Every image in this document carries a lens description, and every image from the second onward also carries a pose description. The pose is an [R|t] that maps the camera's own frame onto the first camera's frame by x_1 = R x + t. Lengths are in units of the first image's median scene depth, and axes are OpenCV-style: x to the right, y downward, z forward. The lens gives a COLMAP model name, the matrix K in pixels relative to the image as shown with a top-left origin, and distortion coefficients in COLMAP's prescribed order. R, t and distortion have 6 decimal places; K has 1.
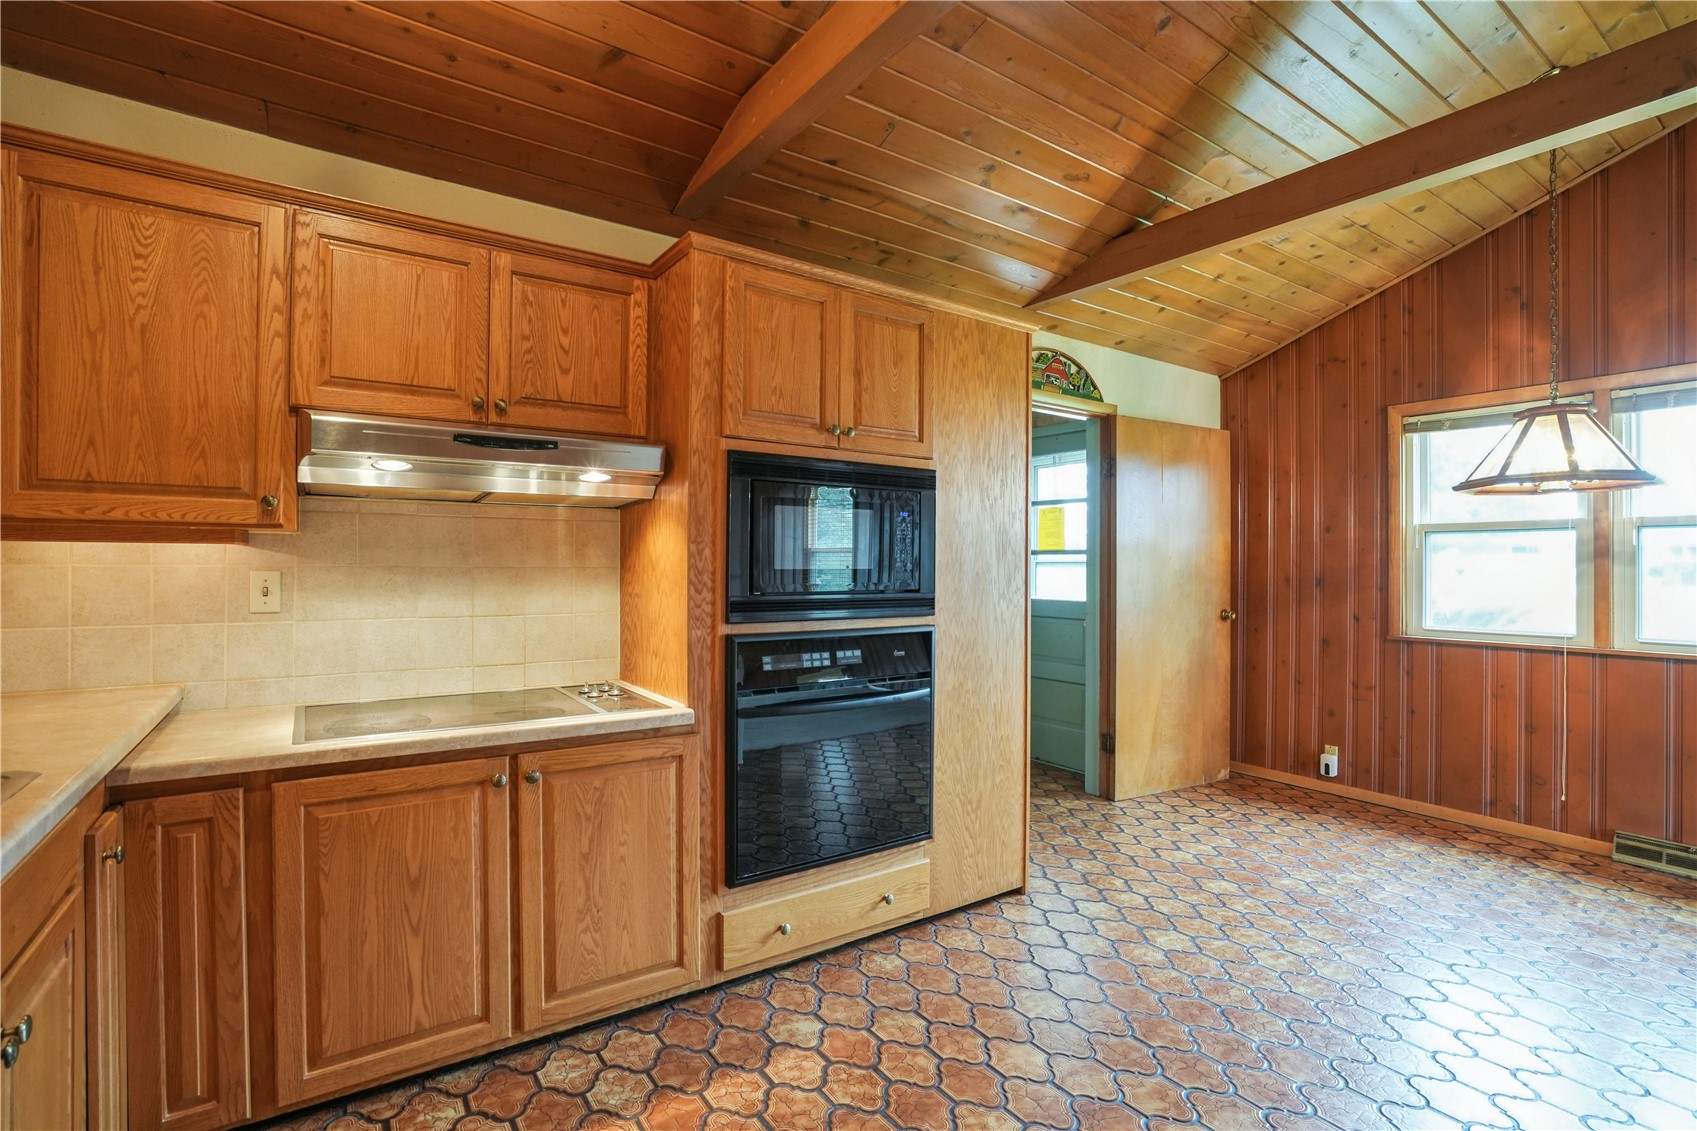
lens RADIAL K [[786.8, 0, 860.8], [0, 786.8, 565.4], [0, 0, 1]] dist [-0.045016, 0.015491]
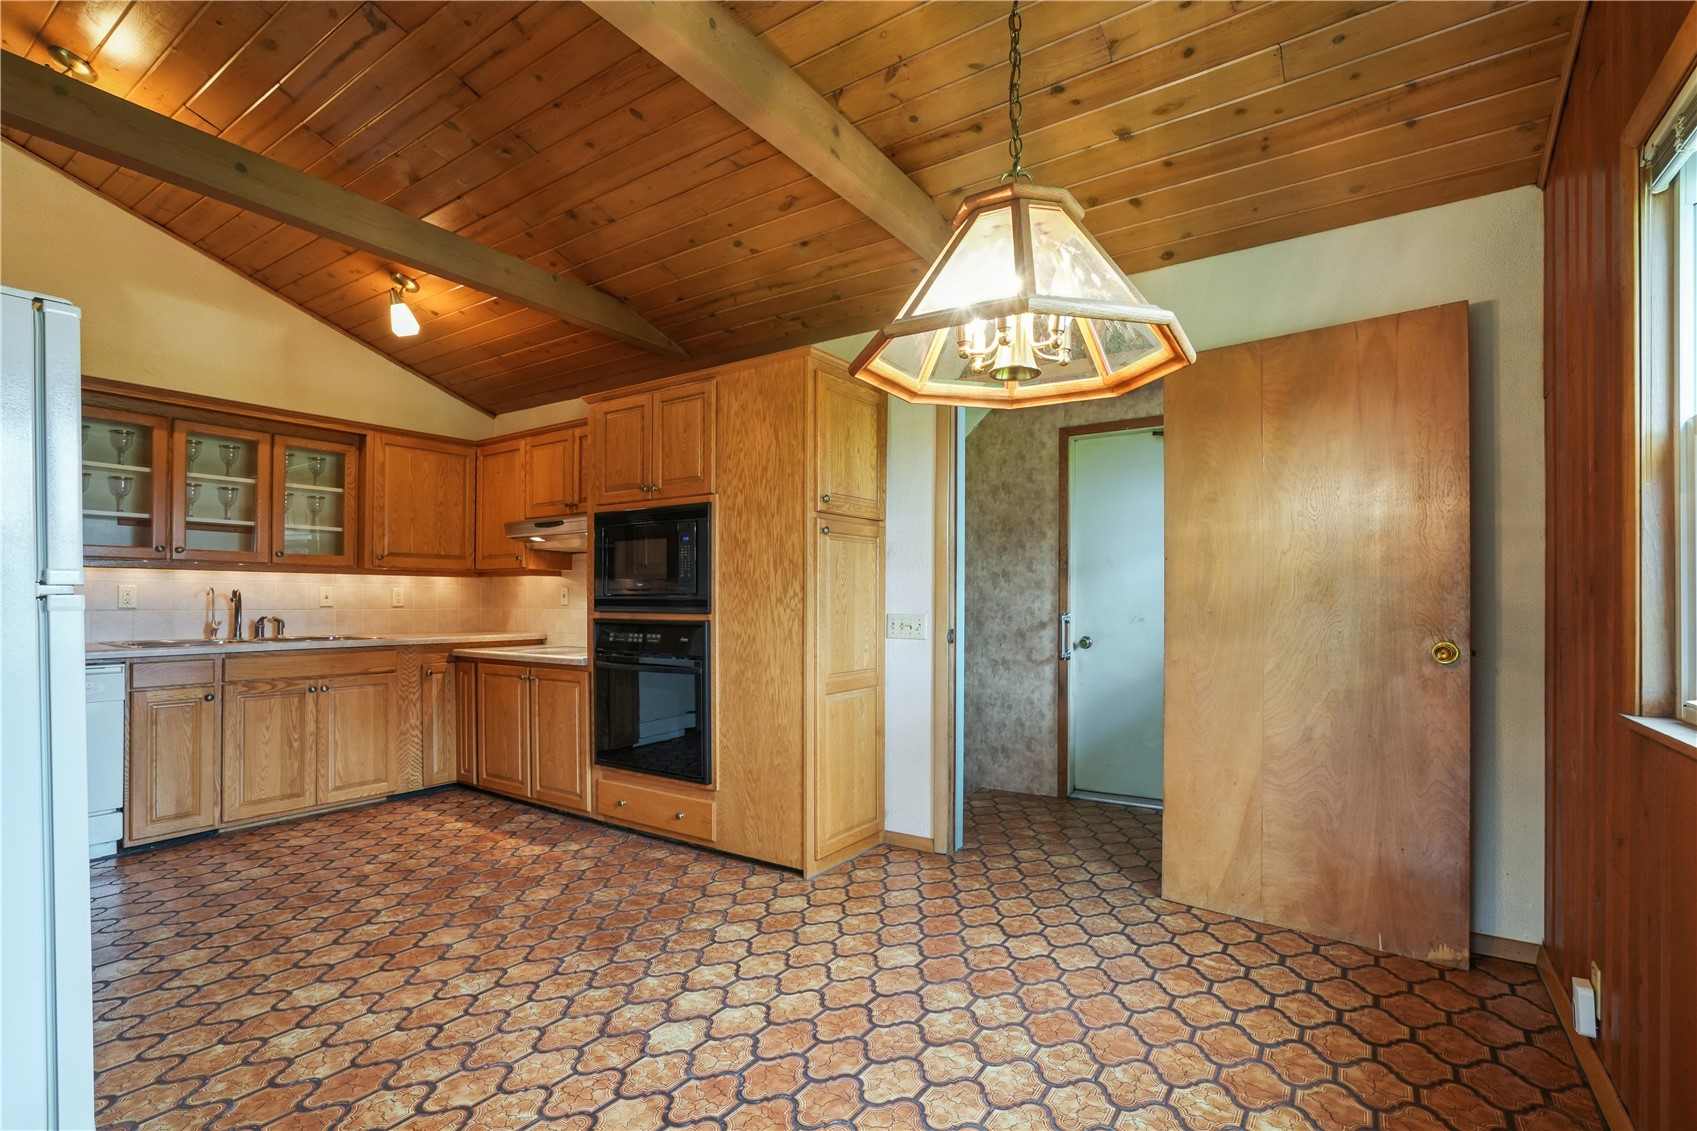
lens RADIAL K [[786.8, 0, 857.1], [0, 786.8, 596.8], [0, 0, 1]] dist [-0.045016, 0.015491]
pose [[0.366511, -0.011173, -0.930347, 1.196897], [0.003744, 0.999938, -0.010534, 0.043441], [0.930406, 0.000377, 0.366530, 0.646468]]
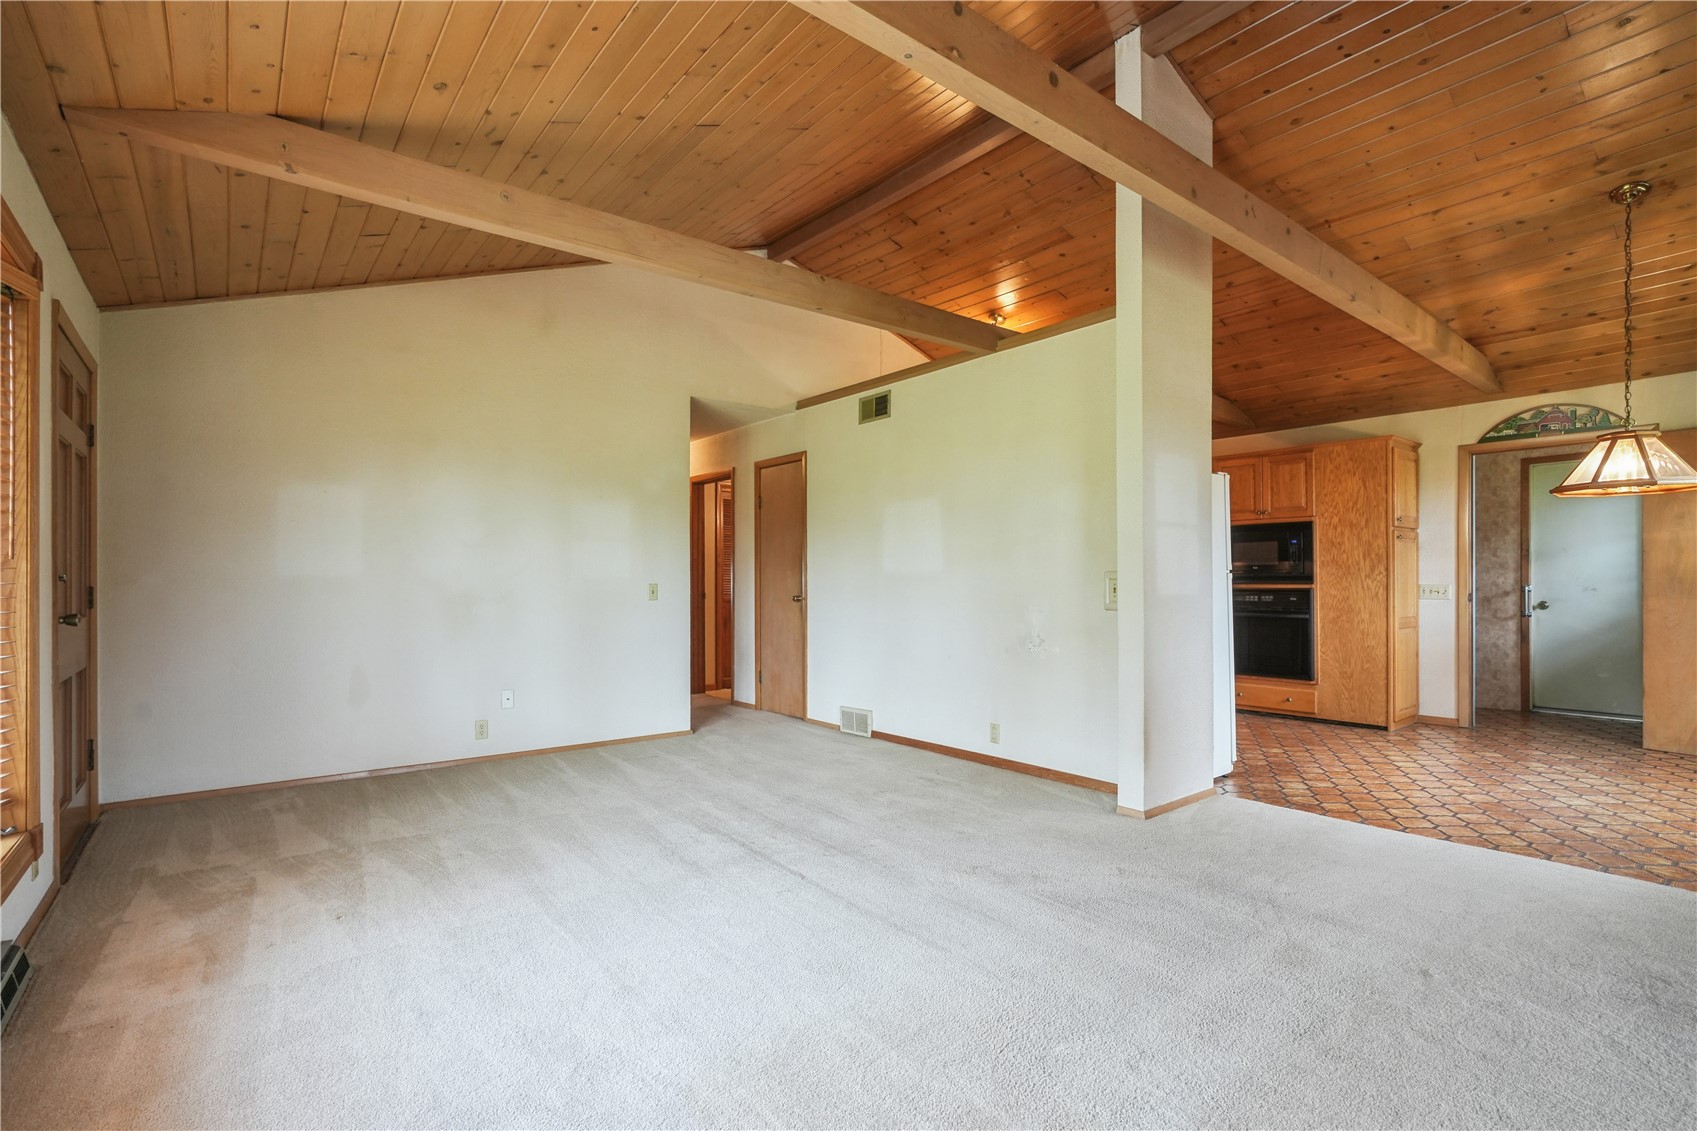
lens RADIAL K [[786.8, 0, 838.1], [0, 786.8, 578.4], [0, 0, 1]] dist [-0.045016, 0.015491]
pose [[0.051121, -0.012200, -0.998618, 1.968040], [0.003453, 0.999922, -0.012039, 0.060036], [0.998686, -0.002832, 0.051159, -0.434641]]
